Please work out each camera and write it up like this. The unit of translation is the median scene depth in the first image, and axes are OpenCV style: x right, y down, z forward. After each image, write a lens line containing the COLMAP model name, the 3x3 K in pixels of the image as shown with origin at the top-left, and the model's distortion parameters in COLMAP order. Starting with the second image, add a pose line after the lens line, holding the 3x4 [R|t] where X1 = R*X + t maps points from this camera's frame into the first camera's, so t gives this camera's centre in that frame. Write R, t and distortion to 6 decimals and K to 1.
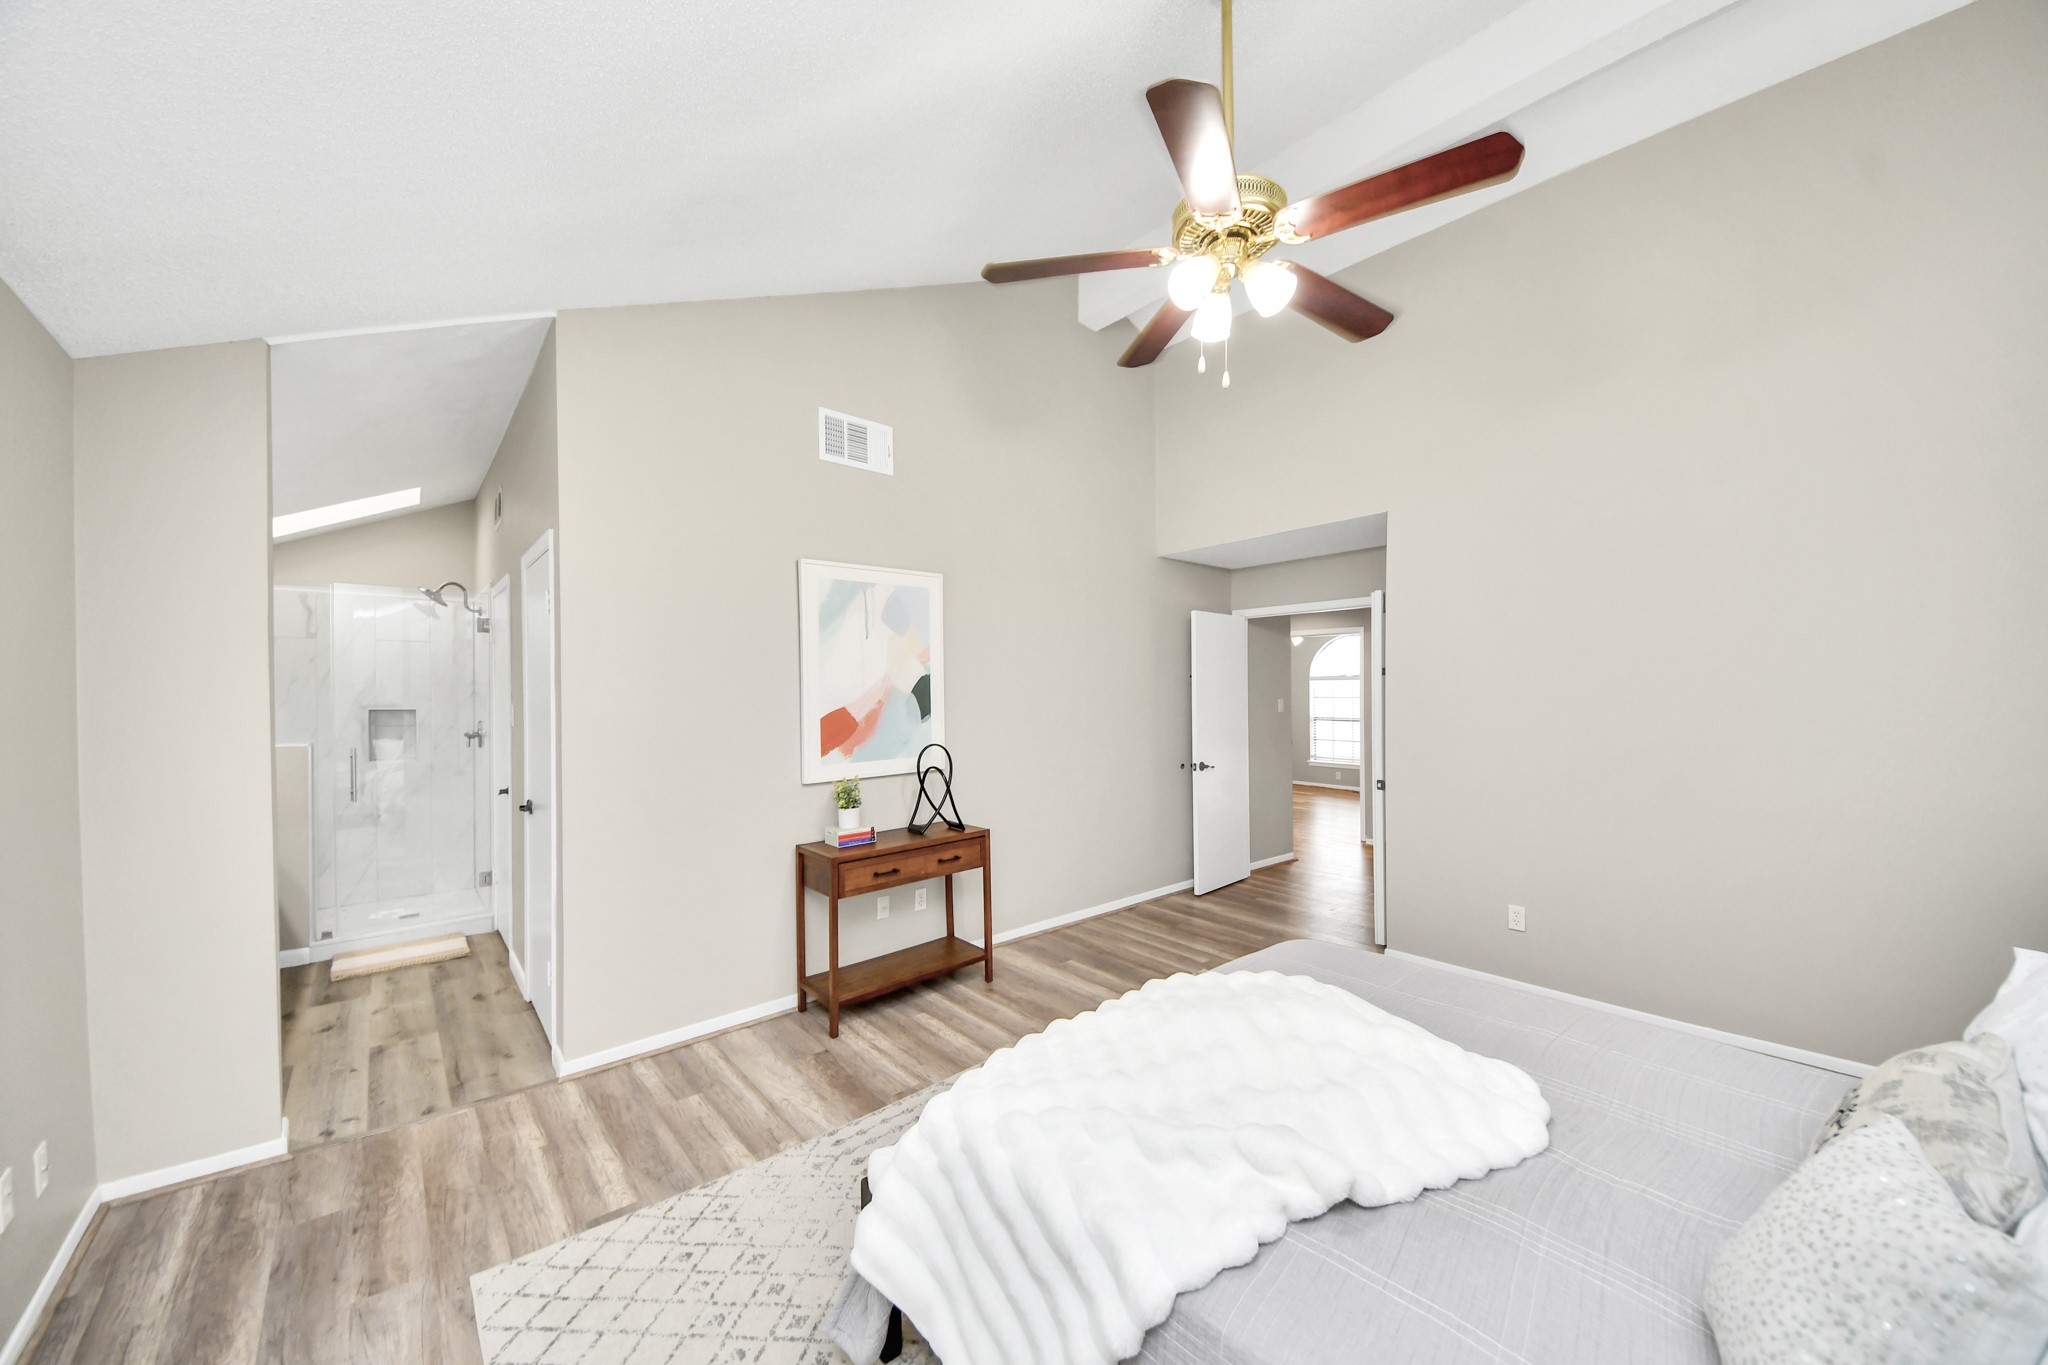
lens RADIAL K [[770.0, 0, 1018.2], [0, 770.0, 682.6], [0, 0, 1]] dist [-0.003880, -0.000268]
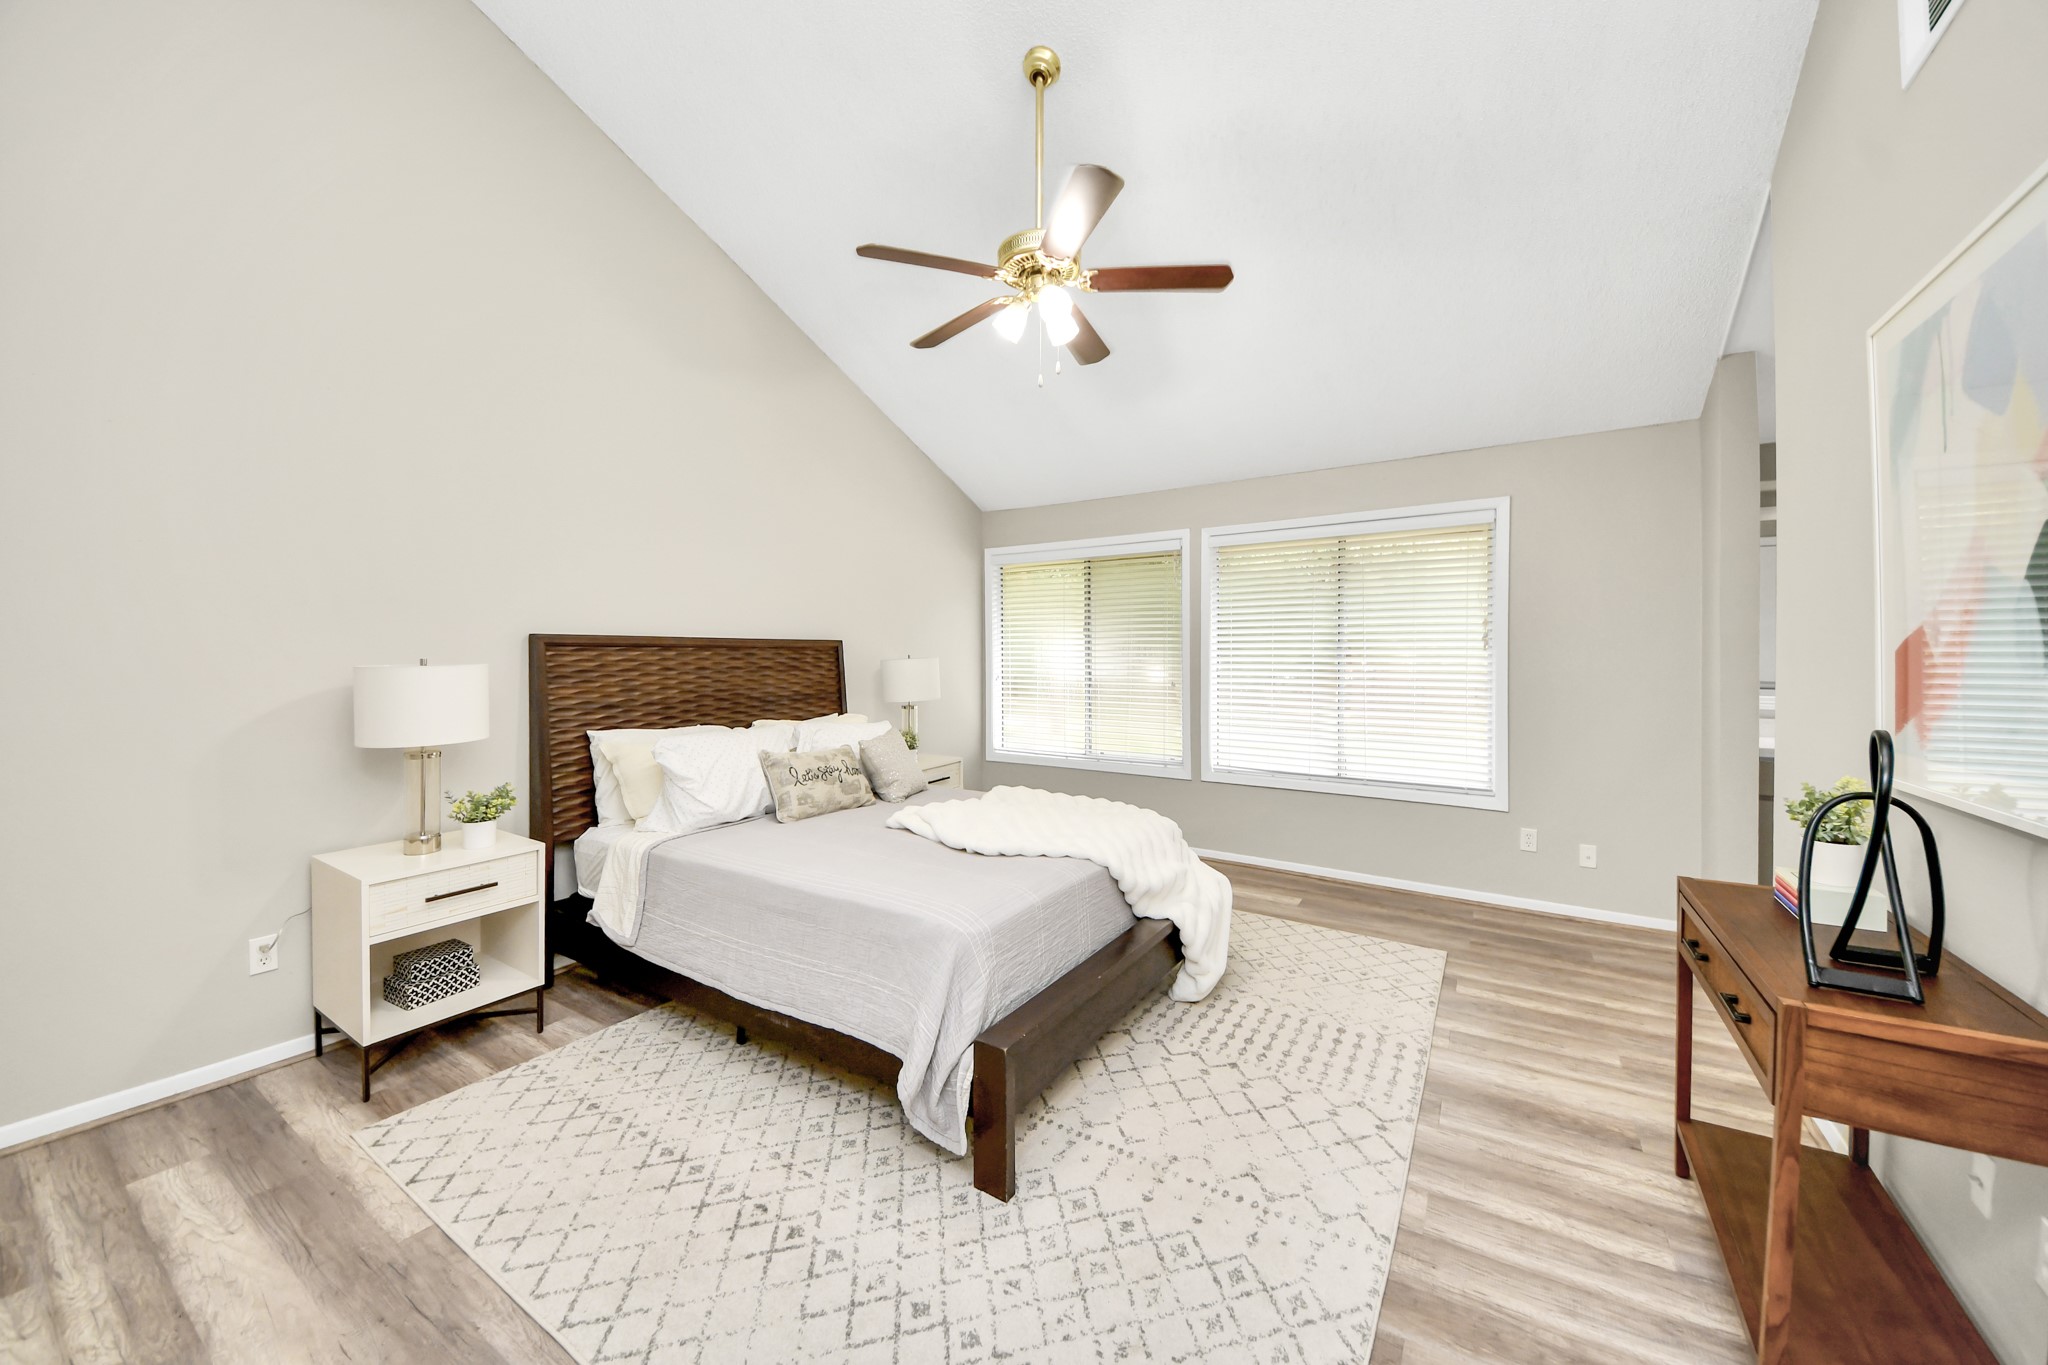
lens RADIAL K [[770.0, 0, 1028.1], [0, 770.0, 668.7], [0, 0, 1]] dist [-0.003880, -0.000268]
pose [[-0.958639, 0.010064, -0.284447, 0.544277], [0.005074, 0.999820, 0.018273, 0.066572], [0.284579, 0.016074, -0.958518, 1.855009]]
